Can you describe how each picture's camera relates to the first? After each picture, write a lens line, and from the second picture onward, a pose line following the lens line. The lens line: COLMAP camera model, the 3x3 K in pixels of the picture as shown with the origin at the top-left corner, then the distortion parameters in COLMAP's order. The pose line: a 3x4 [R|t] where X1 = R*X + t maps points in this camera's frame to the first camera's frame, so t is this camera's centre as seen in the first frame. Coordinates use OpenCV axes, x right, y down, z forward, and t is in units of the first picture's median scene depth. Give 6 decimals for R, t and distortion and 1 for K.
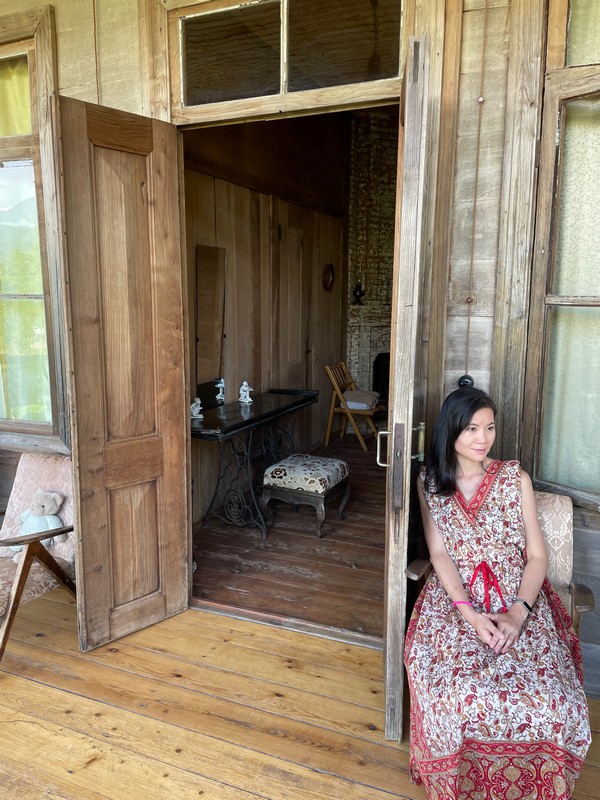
lens RADIAL K [[606.3, 0, 303.1], [0, 606.3, 405.8], [0, 0, 1]] dist [0.052873, -0.046418]
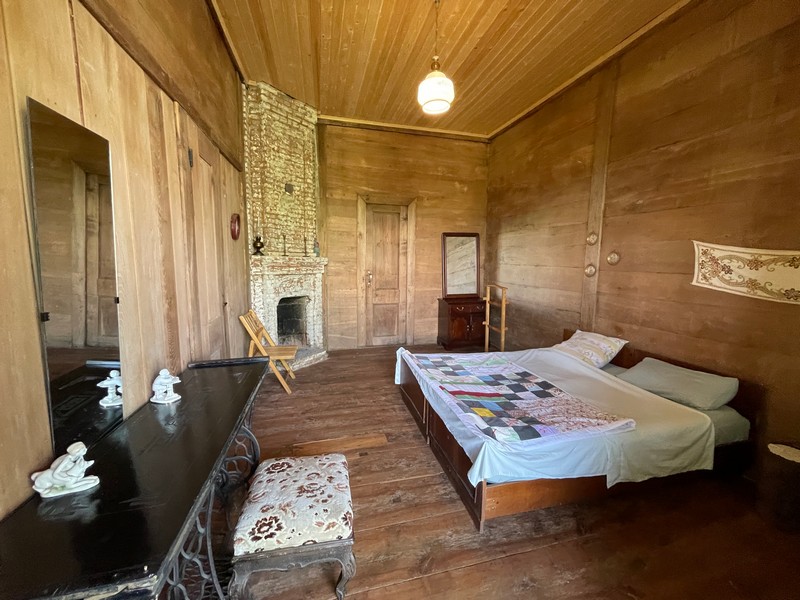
lens RADIAL K [[323.4, 0, 402.0], [0, 323.4, 297.5], [0, 0, 1]] dist [-0.002442, 0.000309]
pose [[0.789477, -0.068220, 0.609977, -0.124299], [0.099721, 0.994856, -0.017801, -0.103453], [-0.605625, 0.074882, 0.792219, 0.733032]]
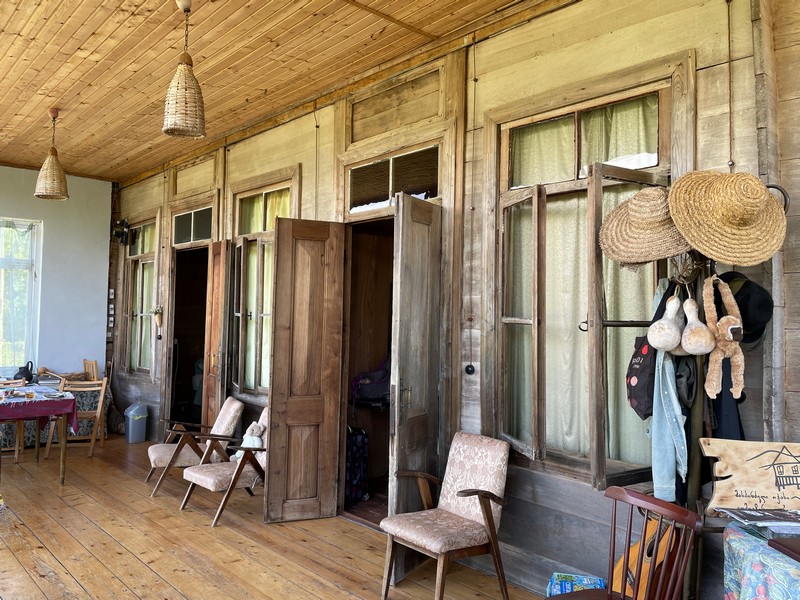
lens RADIAL K [[606.3, 0, 402.7], [0, 606.3, 293.8], [0, 0, 1]] dist [0.052873, -0.046418]
pose [[0.914042, -0.004674, -0.405592, 0.663718], [-0.082853, 0.976700, -0.197972, 0.086455], [0.397067, 0.214559, 0.892358, -0.479060]]
